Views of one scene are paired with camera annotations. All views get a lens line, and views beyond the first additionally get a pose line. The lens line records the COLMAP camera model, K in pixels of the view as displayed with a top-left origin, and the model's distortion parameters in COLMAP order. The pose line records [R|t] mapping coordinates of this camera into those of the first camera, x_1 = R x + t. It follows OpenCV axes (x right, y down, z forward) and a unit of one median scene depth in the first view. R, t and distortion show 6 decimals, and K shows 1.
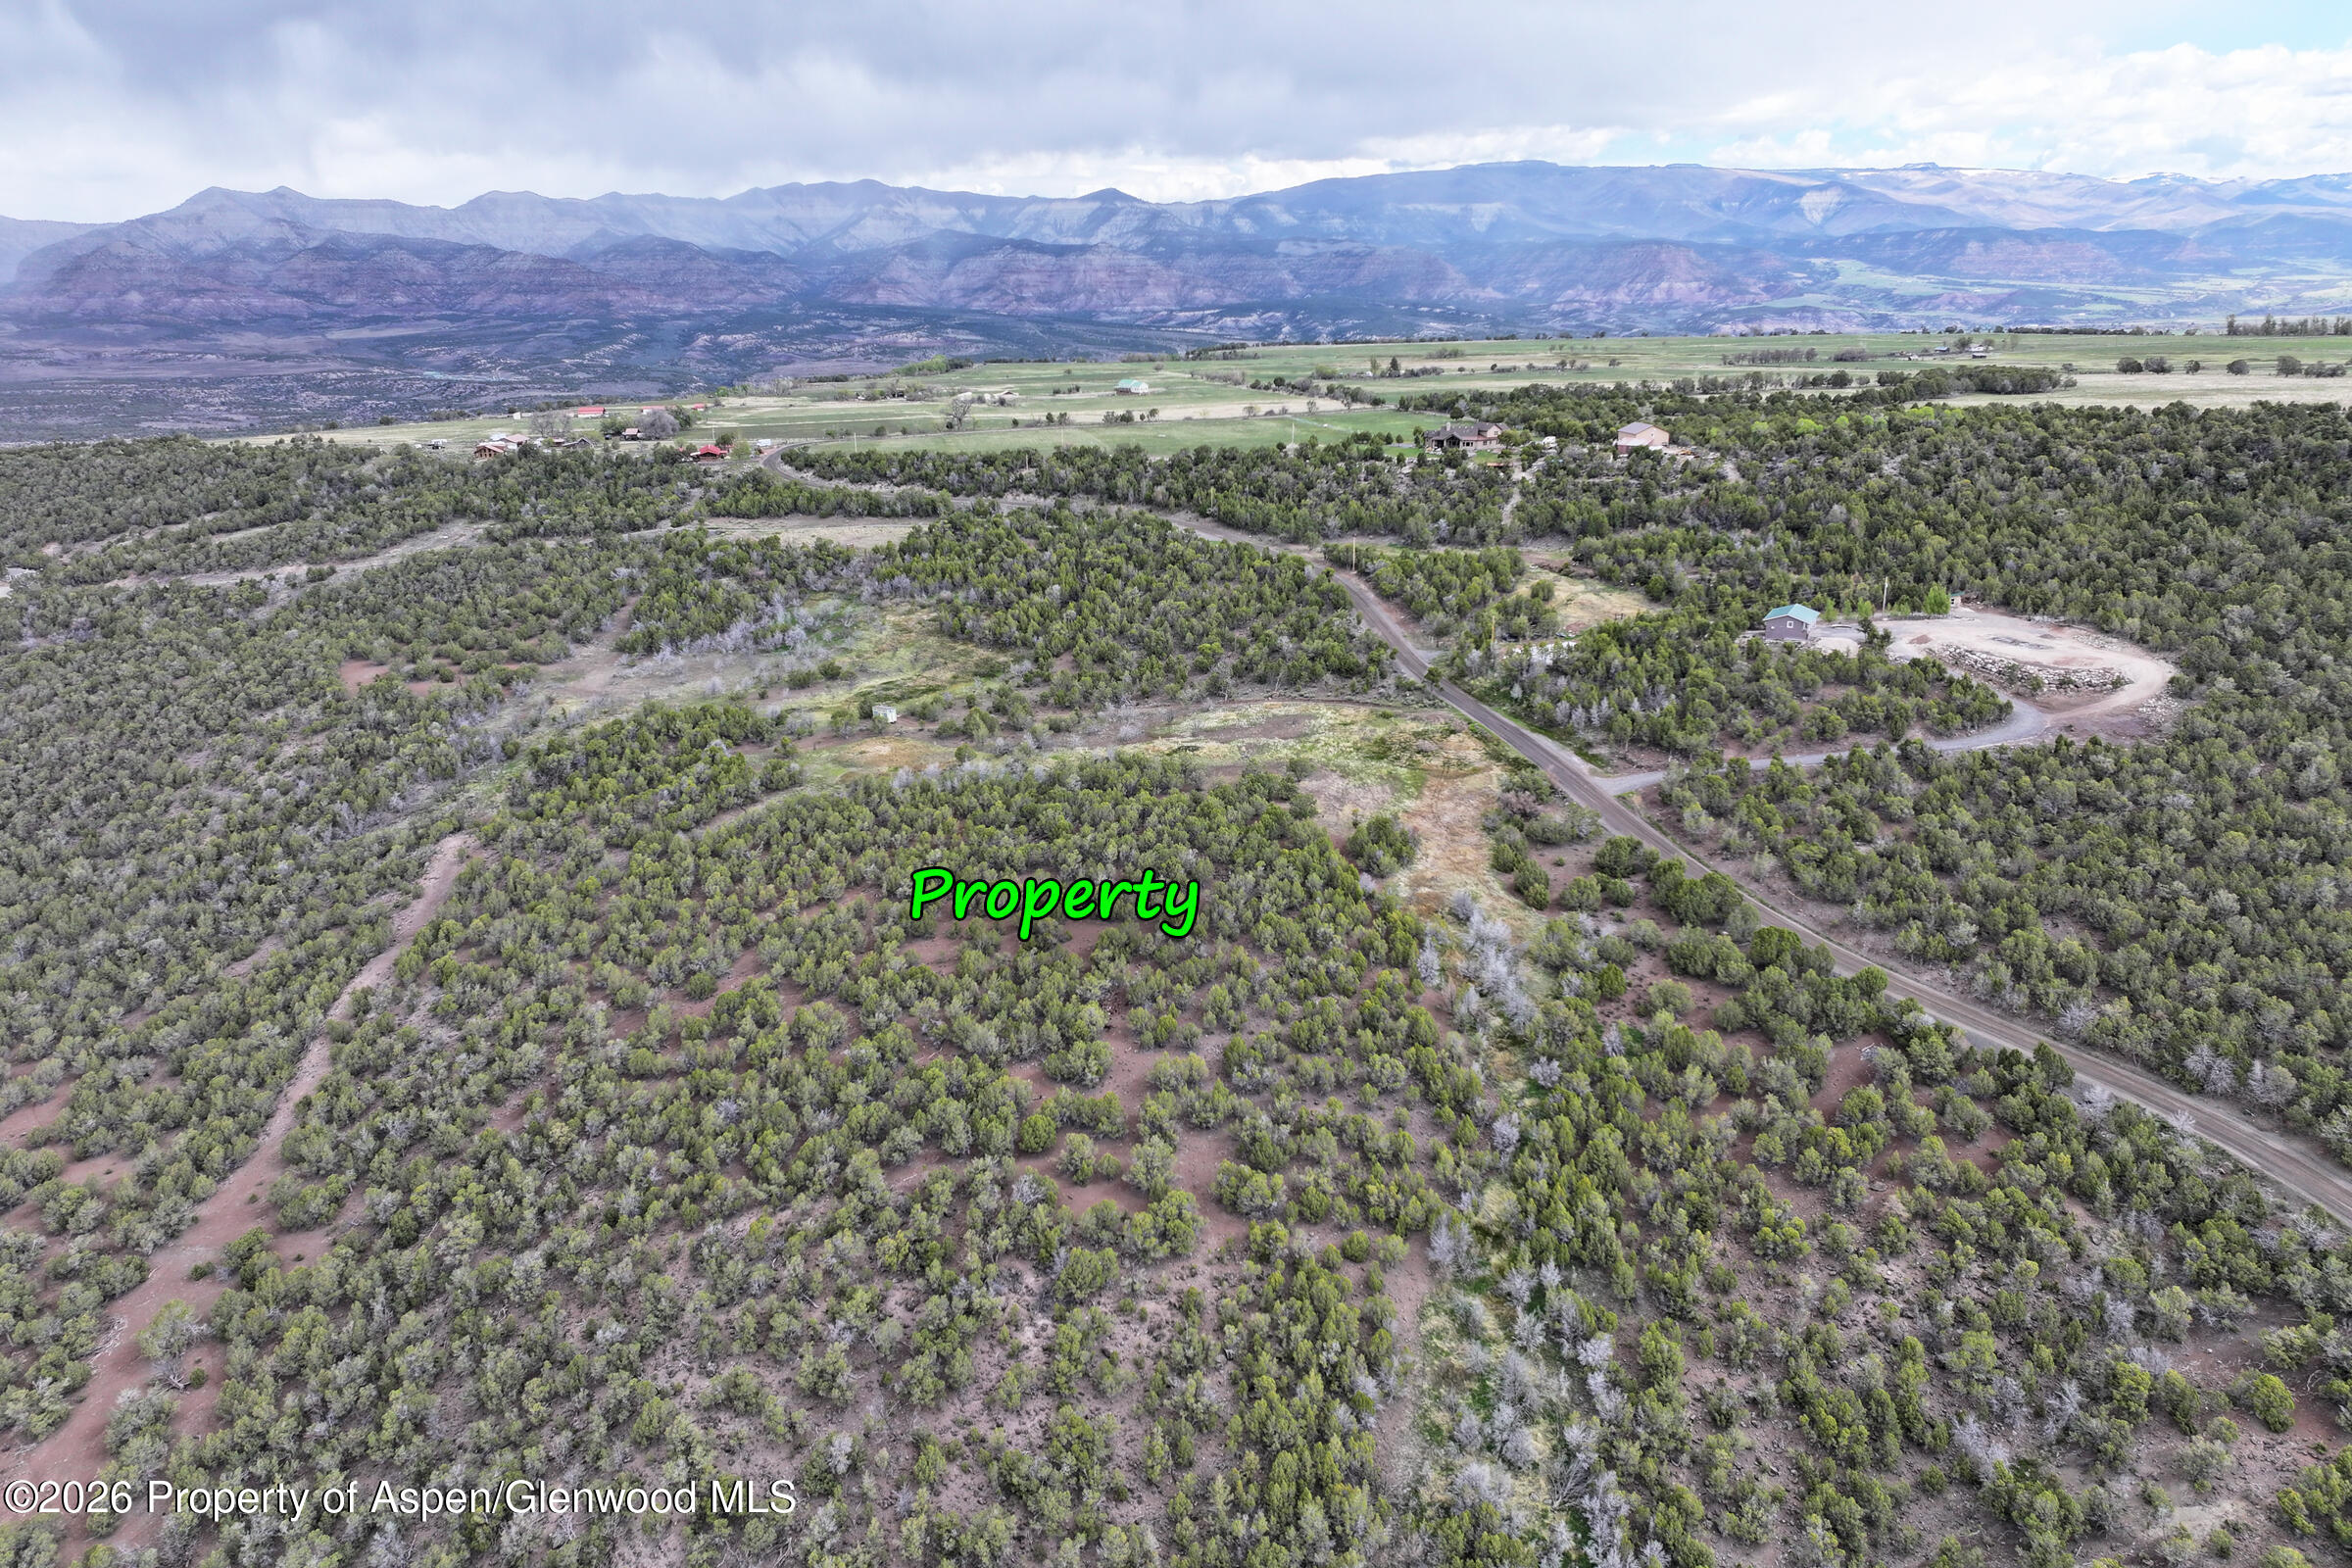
lens RADIAL K [[1677.6, 0, 1176.1], [0, 1677.6, 637.2], [0, 0, 1]] dist [0.000073, 0.021415]
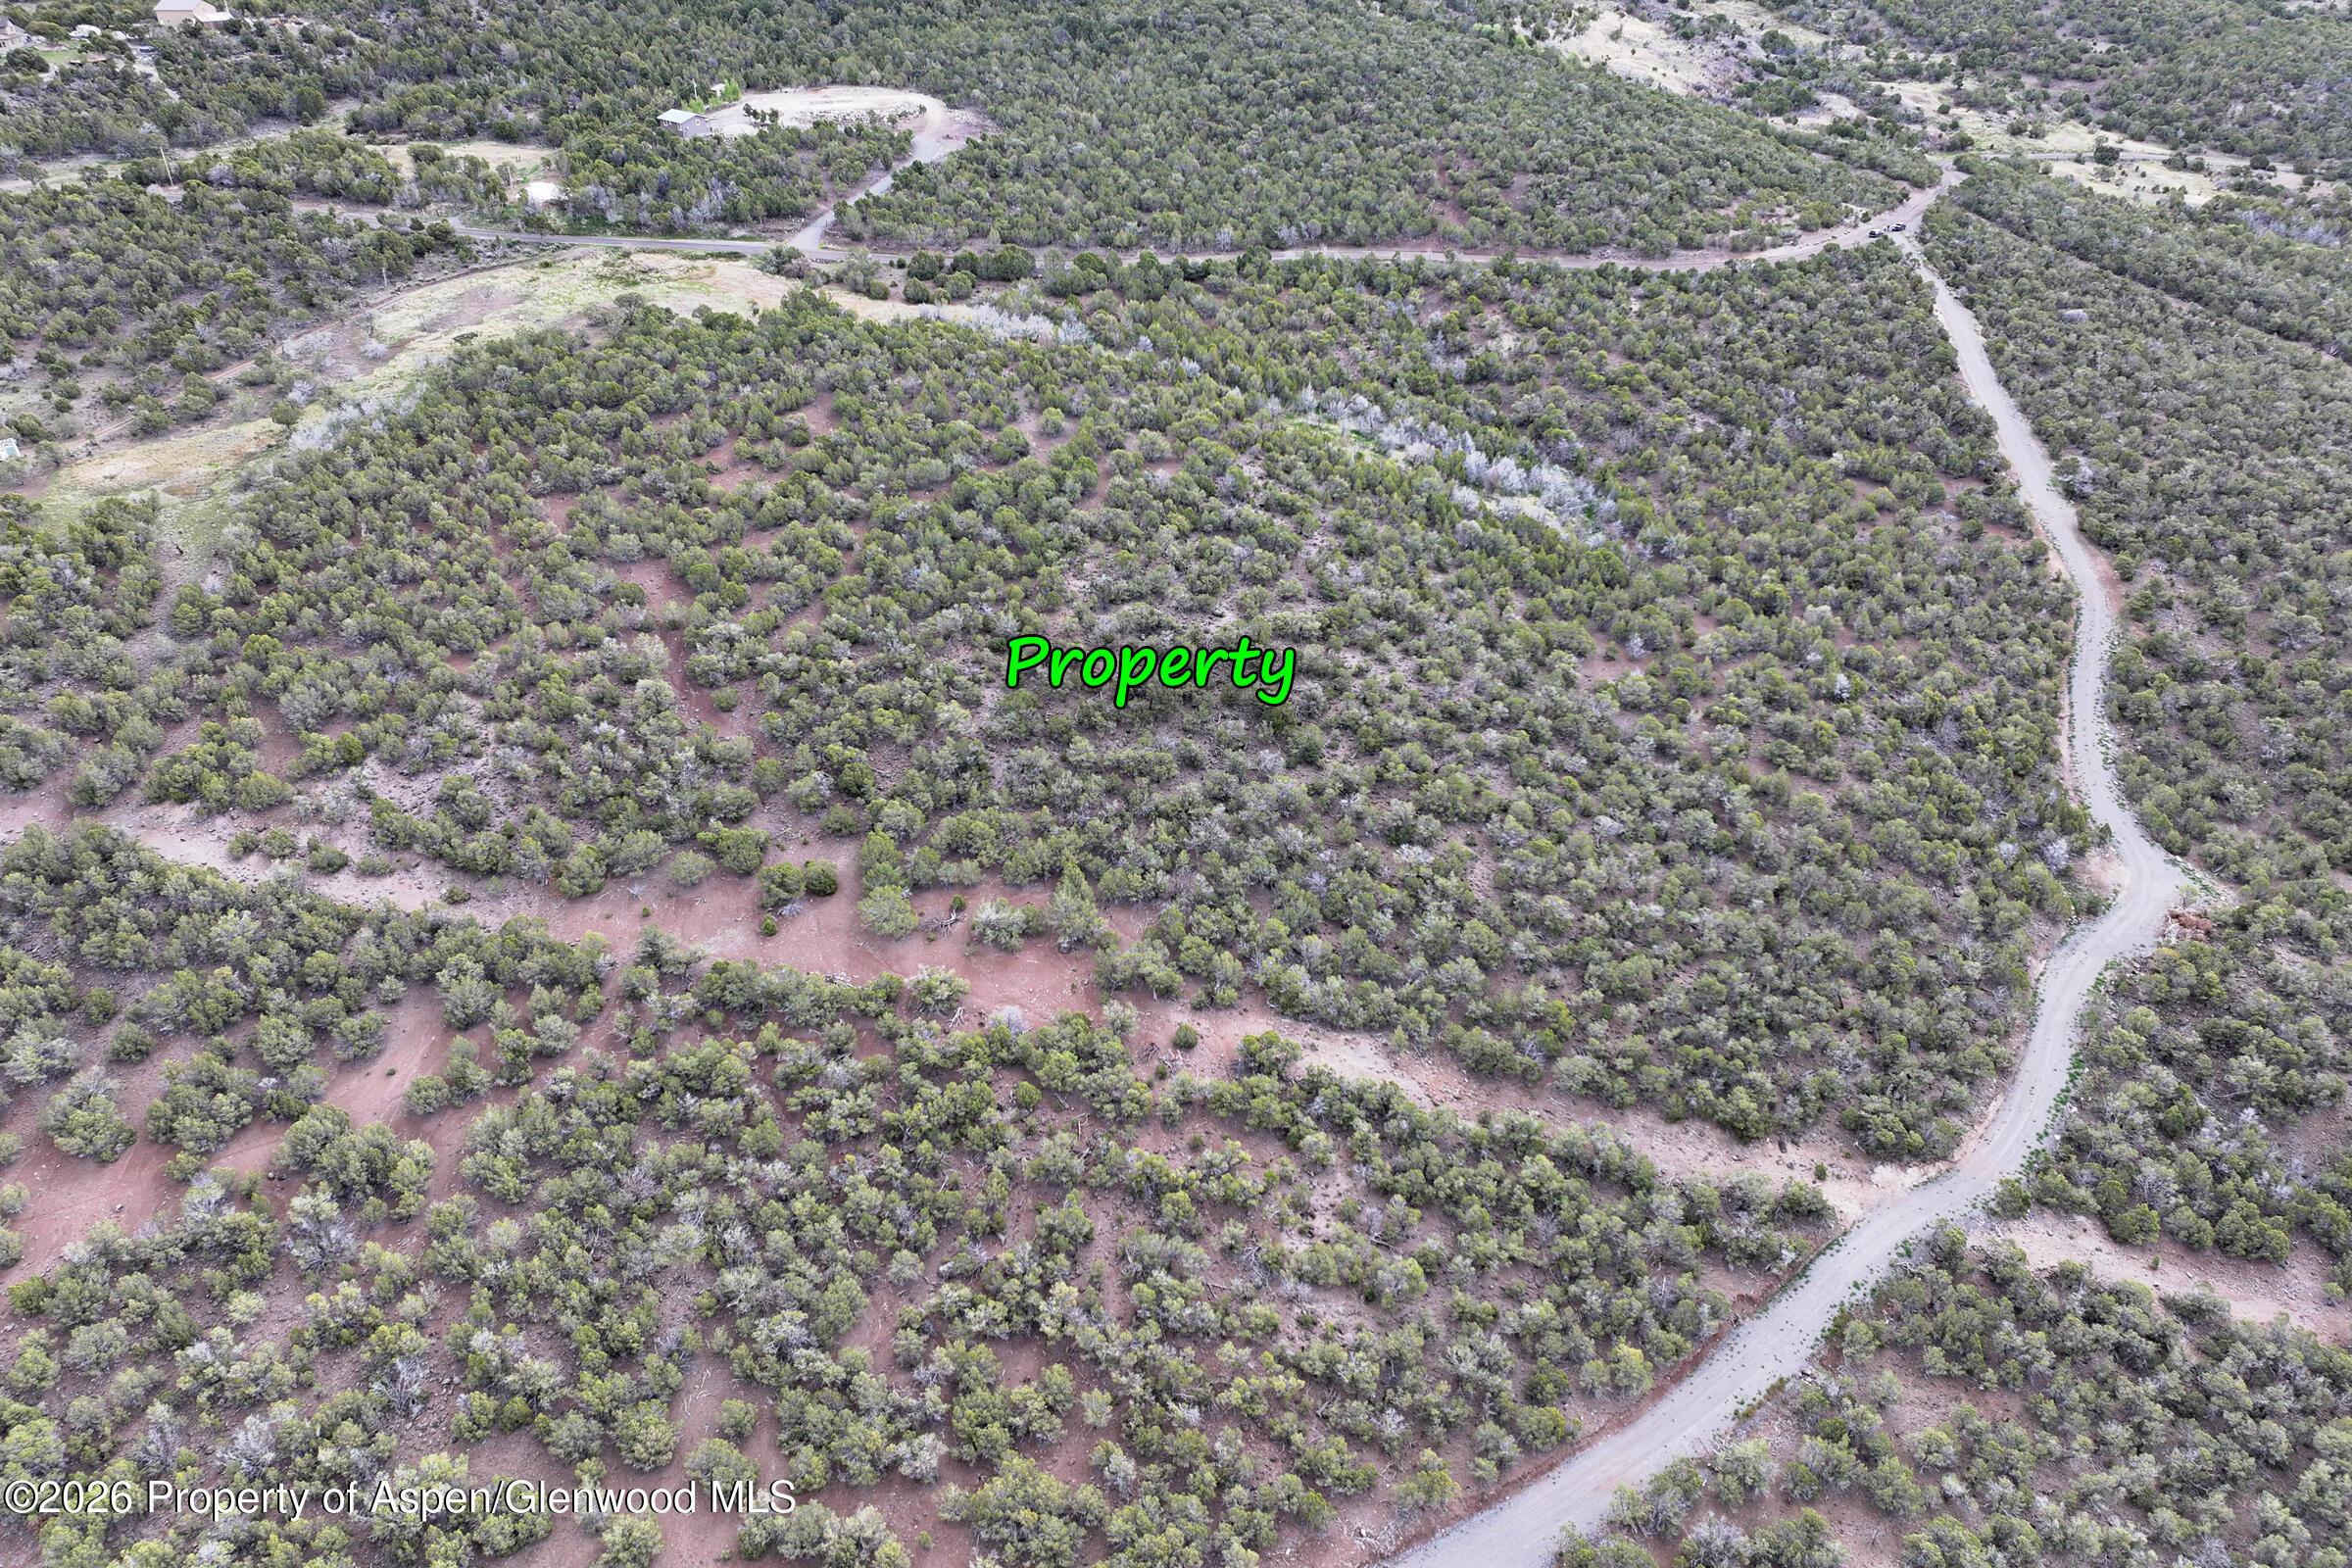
lens RADIAL K [[1677.6, 0, 1176.1], [0, 1677.6, 637.2], [0, 0, 1]] dist [0.000073, 0.021415]
pose [[0.288694, -0.426784, 0.857036, -0.513336], [0.221303, 0.900655, 0.373959, -0.033560], [-0.931494, 0.081705, 0.354463, 0.167578]]
